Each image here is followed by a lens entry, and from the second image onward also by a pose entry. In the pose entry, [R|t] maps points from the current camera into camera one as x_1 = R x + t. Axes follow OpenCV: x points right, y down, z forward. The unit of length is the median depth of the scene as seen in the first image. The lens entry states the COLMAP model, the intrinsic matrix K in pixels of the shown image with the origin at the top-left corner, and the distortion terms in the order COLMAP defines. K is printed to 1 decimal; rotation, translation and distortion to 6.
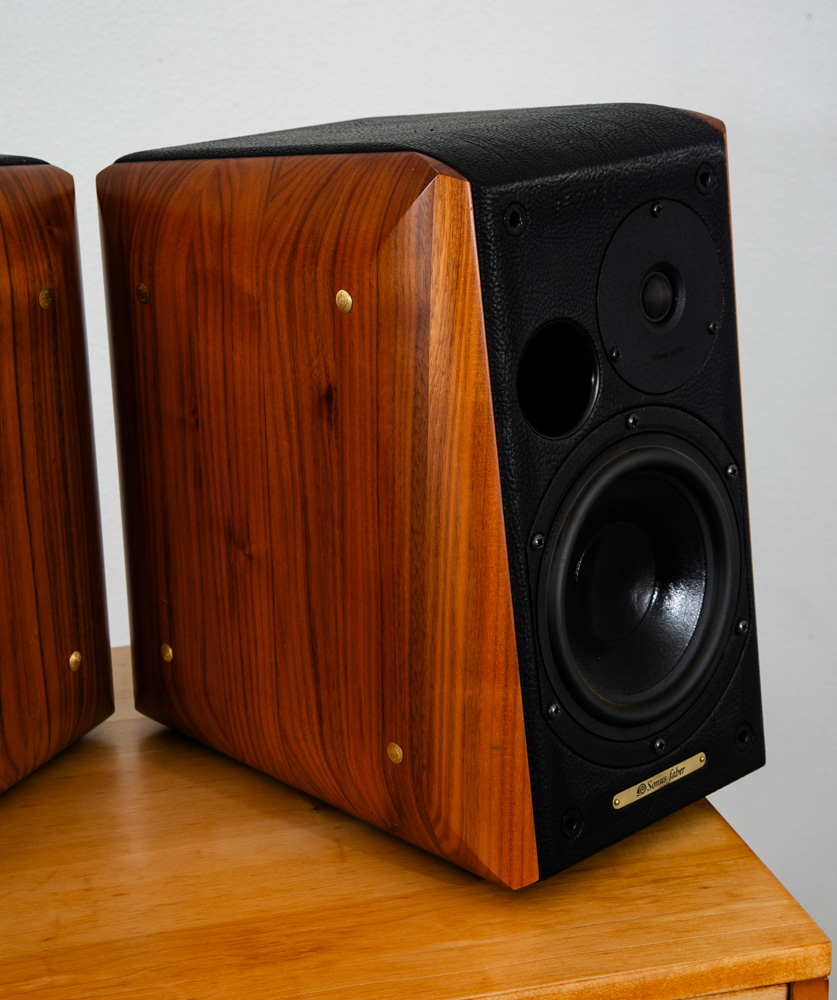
lens RADIAL K [[1956.4, 0, 413.9], [0, 1956.4, 516.3], [0, 0, 1]] dist [0.157681, 0.000000]
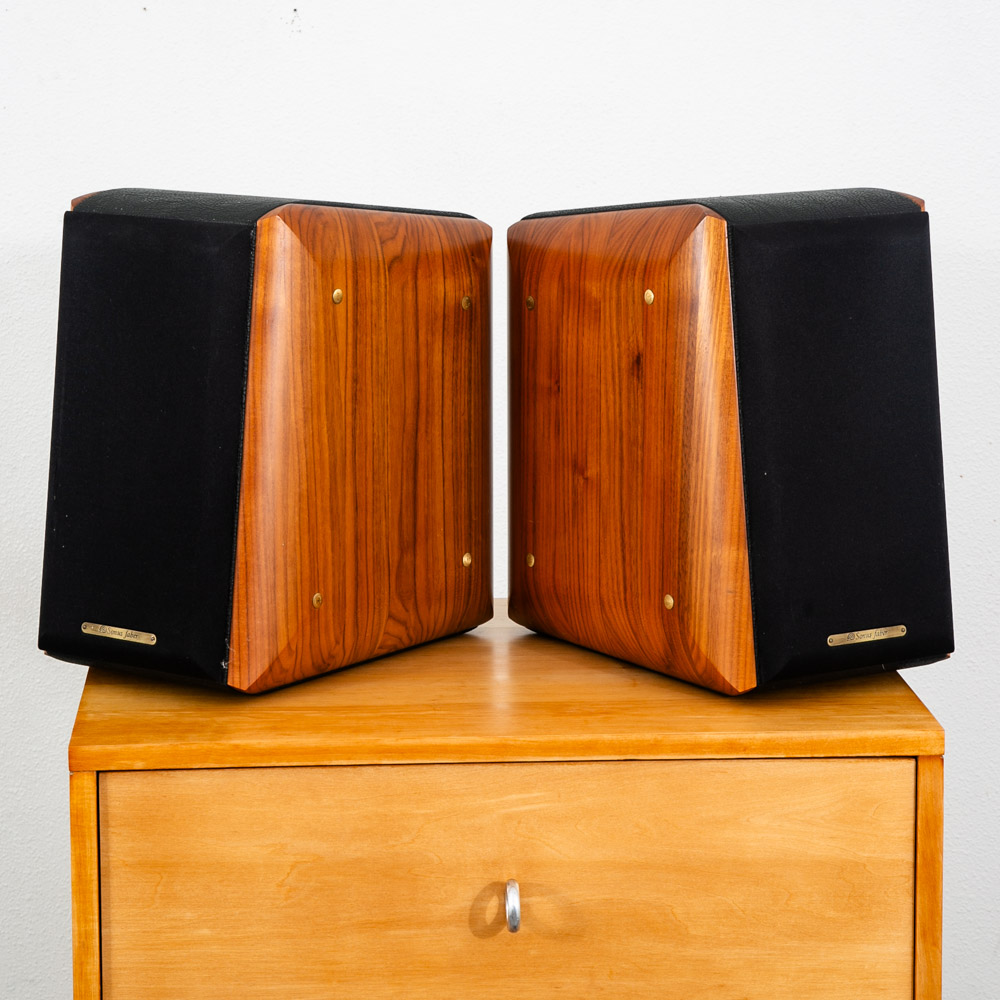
lens RADIAL K [[3350.5, 0, 507.2], [0, 3350.5, 535.2], [0, 0, 1]] dist [0.286142, 0.000000]
pose [[0.980739, 0.049729, -0.188884, 0.339290], [-0.078299, 0.986040, -0.146949, 0.442122], [0.178940, 0.158908, 0.970942, -1.465174]]
